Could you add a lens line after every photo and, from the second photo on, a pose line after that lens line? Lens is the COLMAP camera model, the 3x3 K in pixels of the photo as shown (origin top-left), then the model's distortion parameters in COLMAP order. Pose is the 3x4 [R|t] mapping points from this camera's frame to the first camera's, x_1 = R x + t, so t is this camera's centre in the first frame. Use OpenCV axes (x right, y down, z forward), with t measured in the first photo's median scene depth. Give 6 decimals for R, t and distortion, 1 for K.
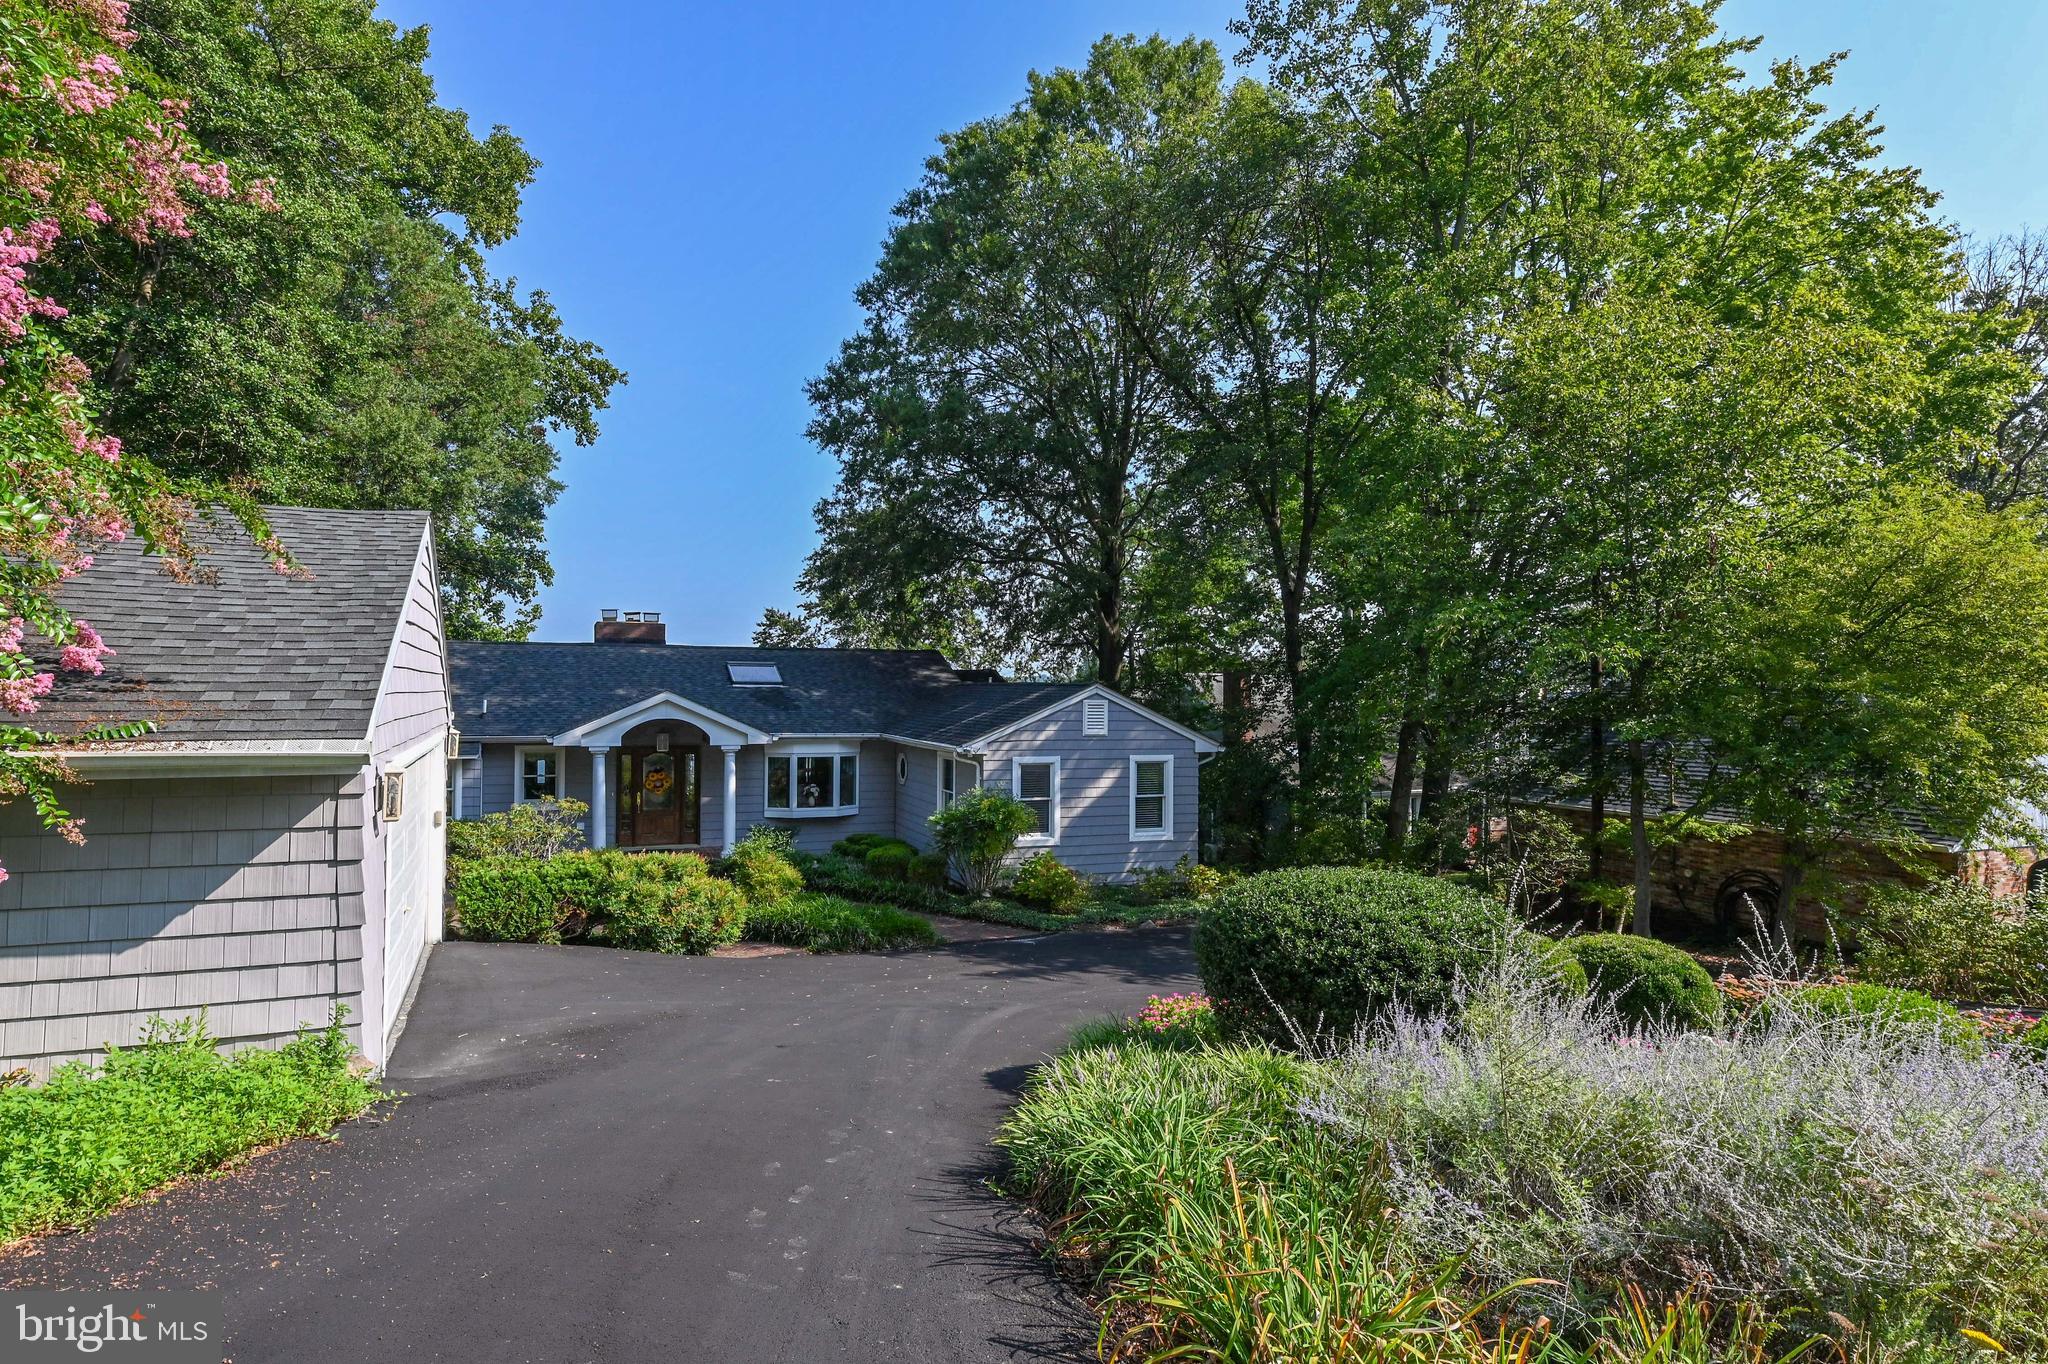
lens RADIAL K [[1166.4, 0, 1027.4], [0, 1166.4, 690.1], [0, 0, 1]] dist [0.002270, 0.000018]
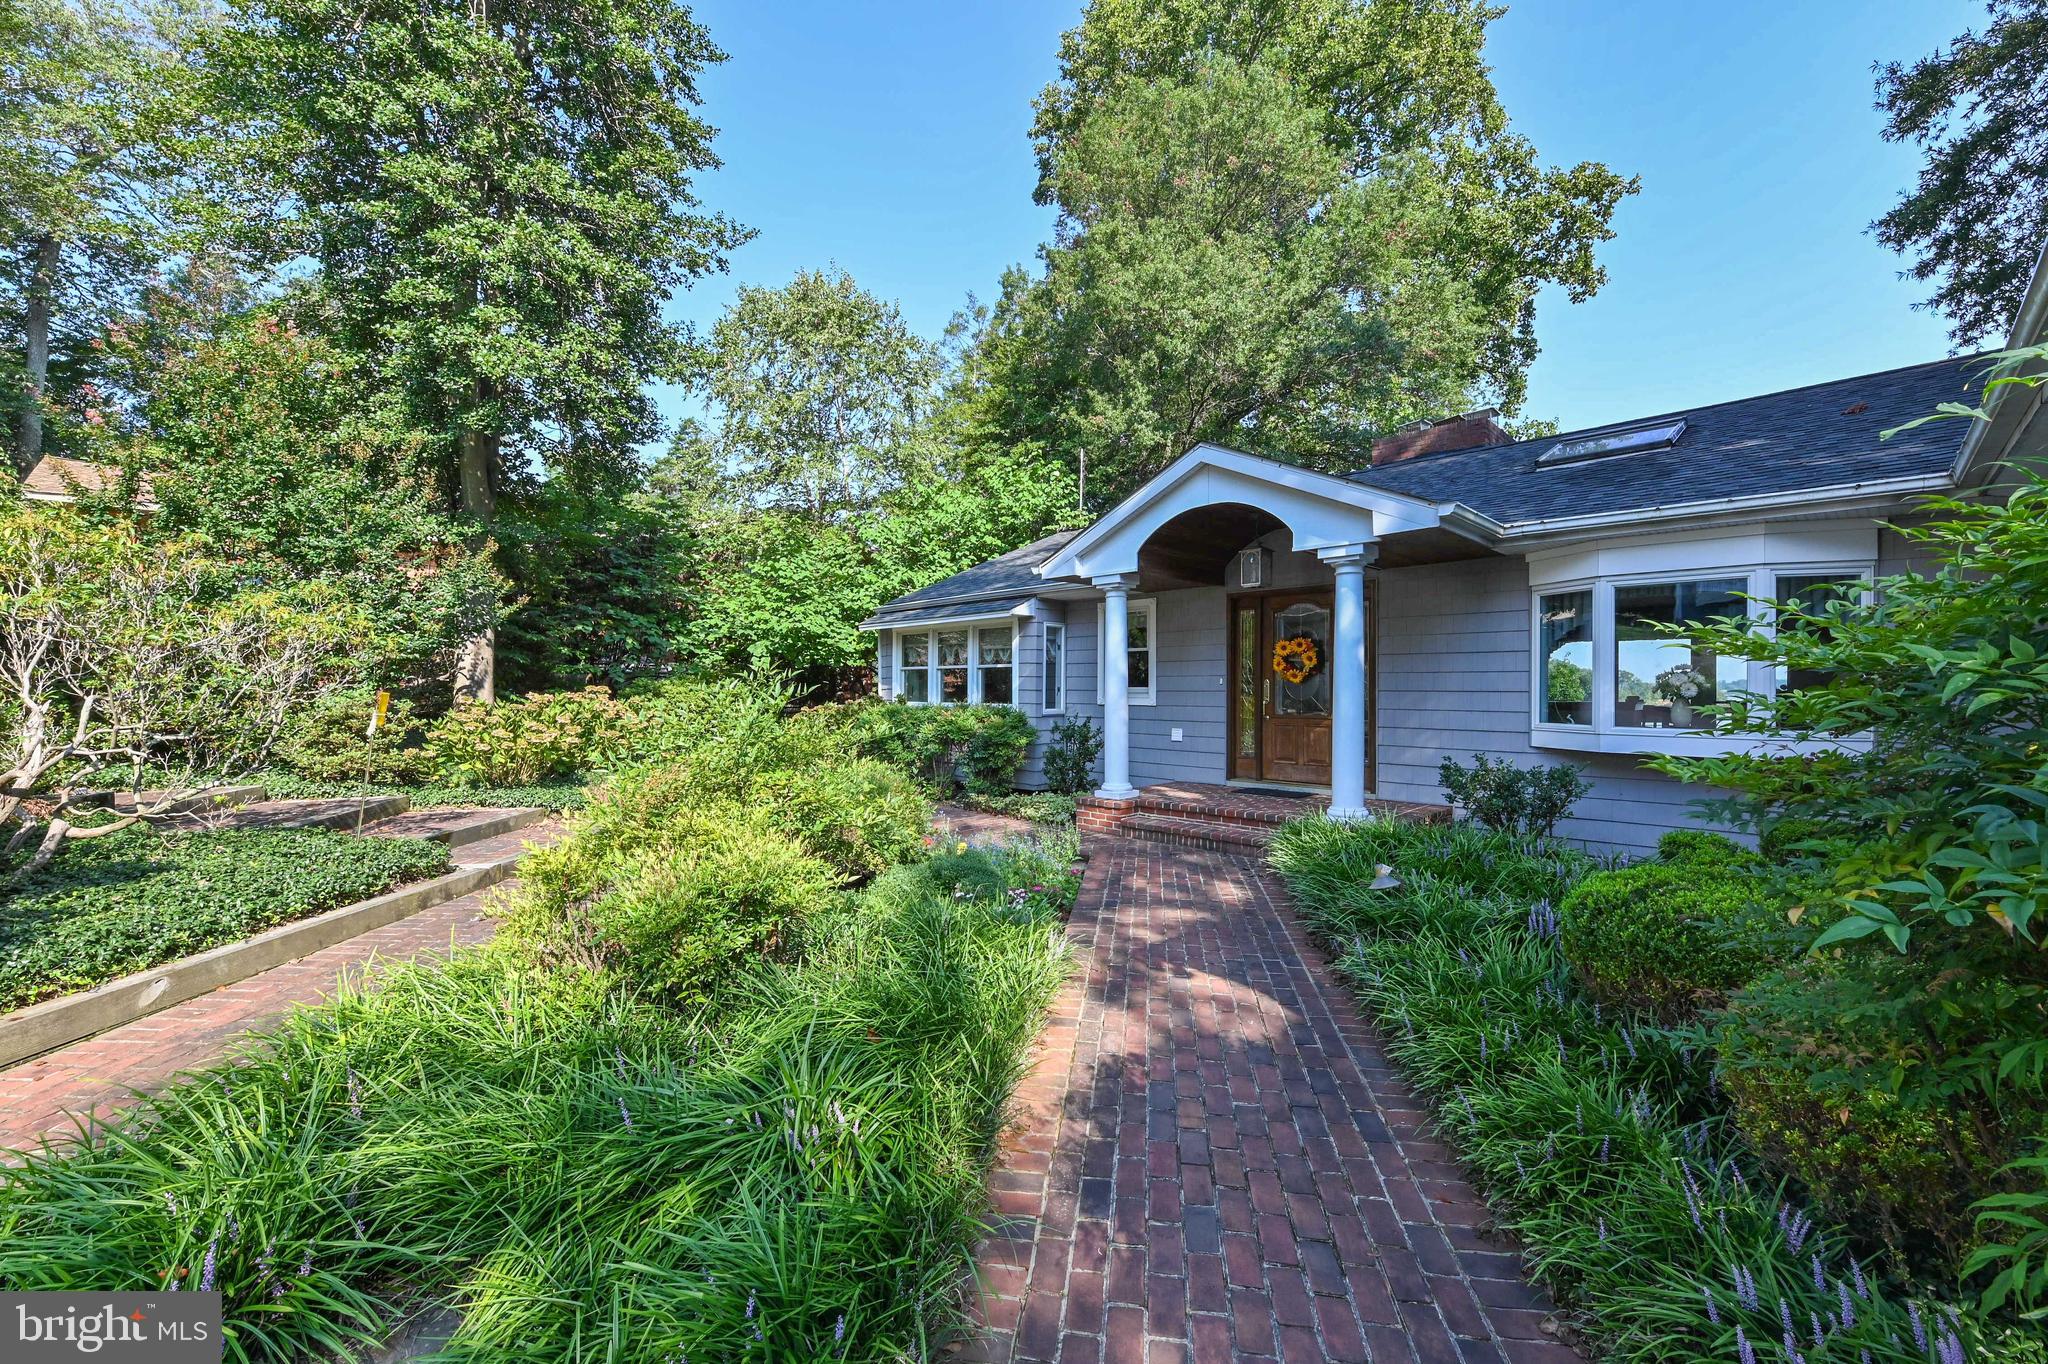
lens RADIAL K [[808.2, 0, 1022.5], [0, 808.2, 685.7], [0, 0, 1]] dist [-0.002235, -0.000249]
pose [[0.374271, -0.009774, -0.927268, -0.036253], [-0.002421, 0.999931, -0.011518, 0.100127], [0.927316, 0.006556, 0.374222, 0.799674]]
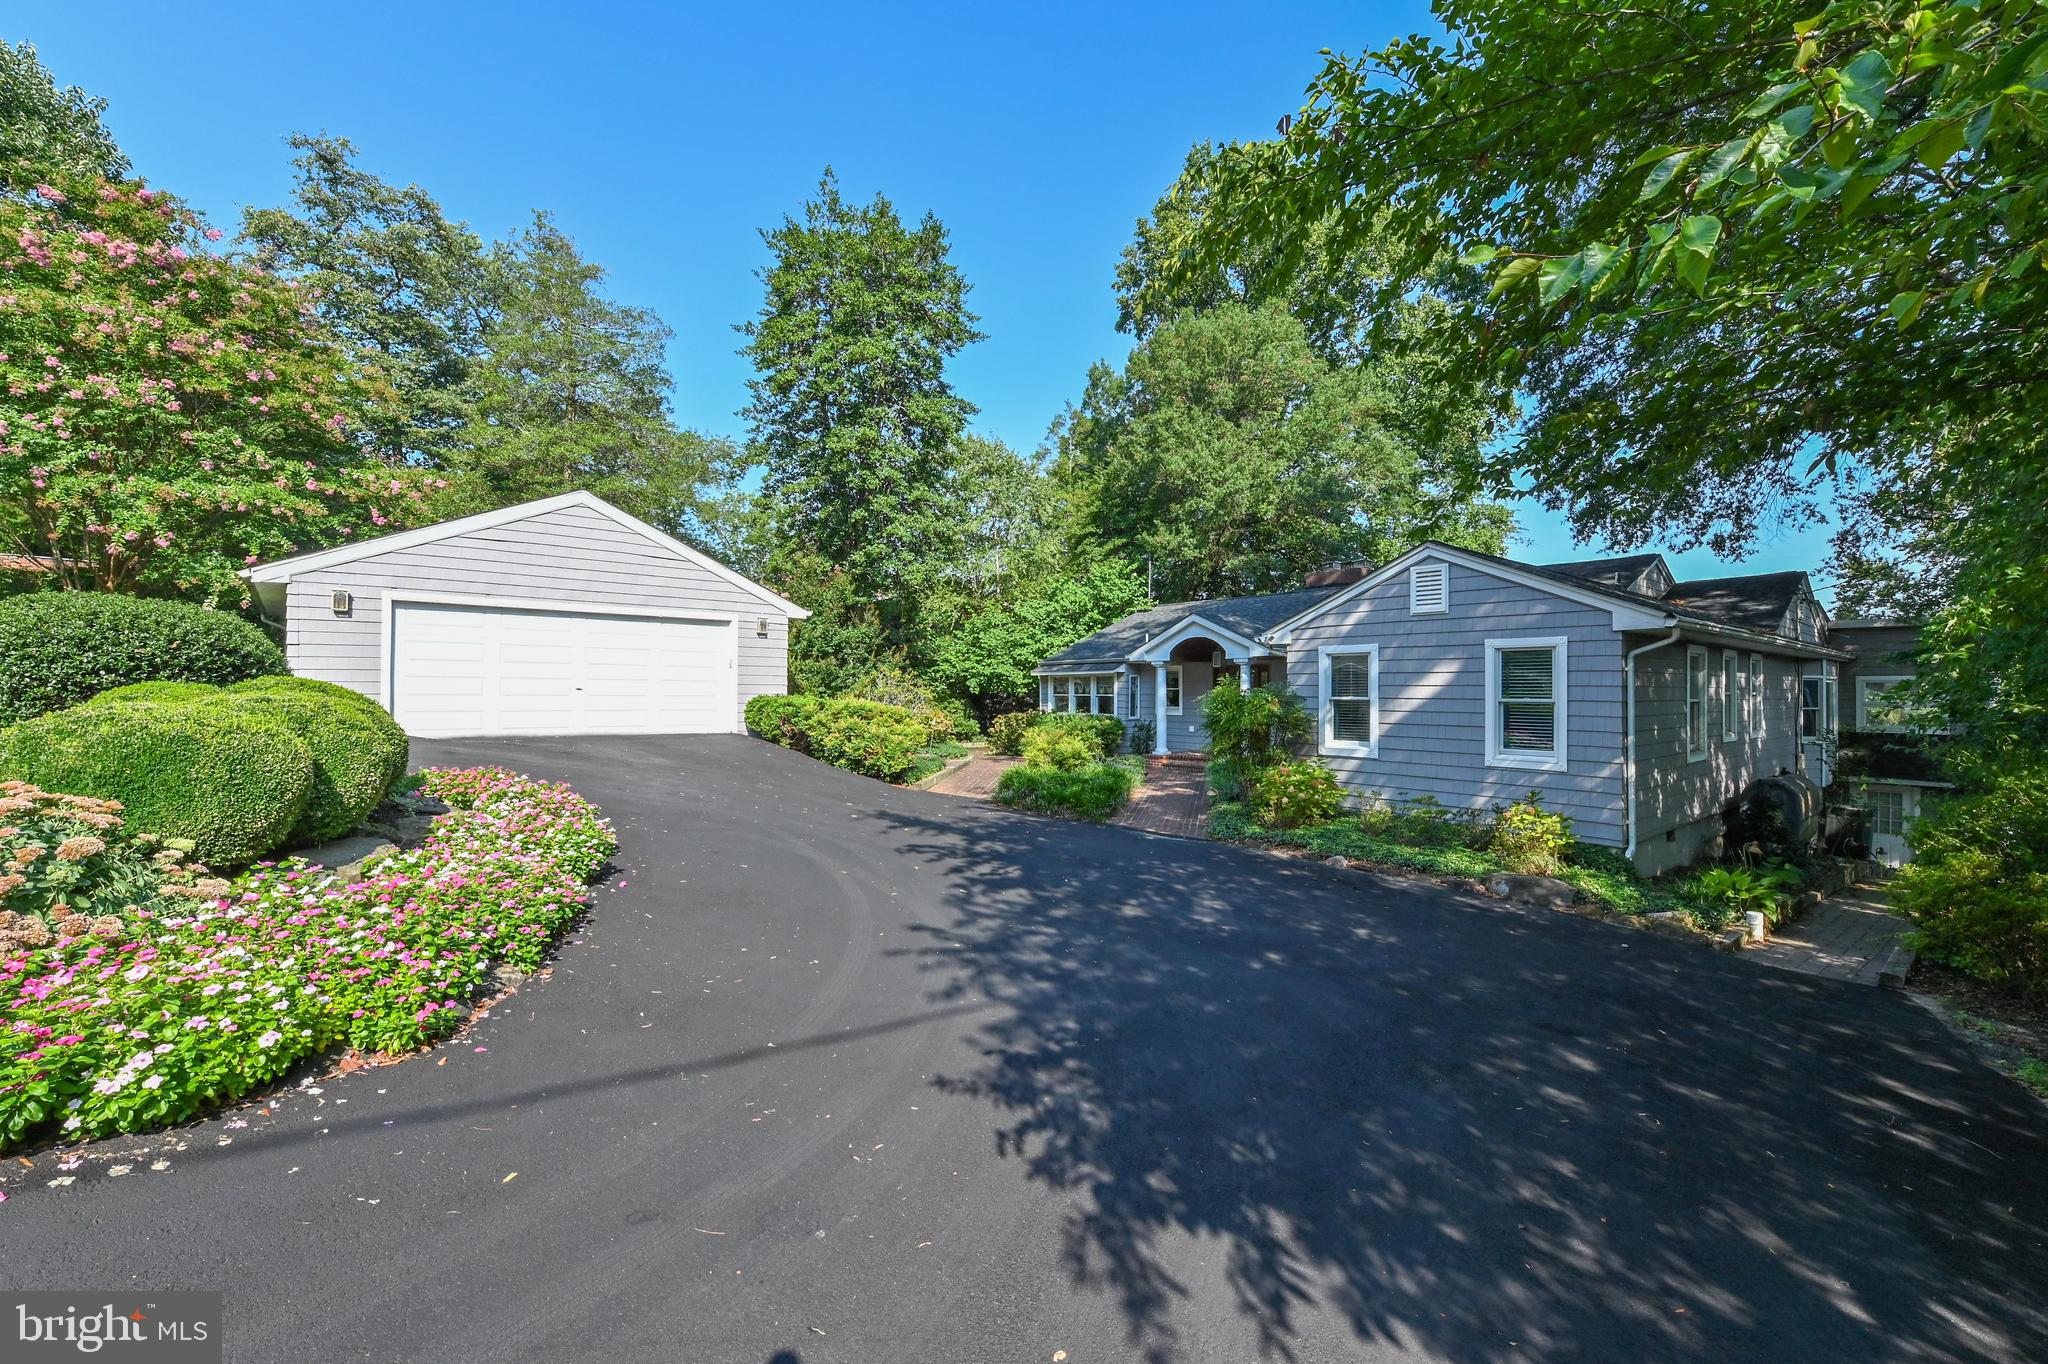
lens RADIAL K [[848.2, 0, 1018.3], [0, 848.2, 693.9], [0, 0, 1]] dist [0.004827, 0.000136]
pose [[0.289364, -0.005228, -0.957205, 0.465989], [-0.002997, 0.999975, -0.006367, 0.087856], [0.957215, 0.004712, 0.289341, 0.565858]]
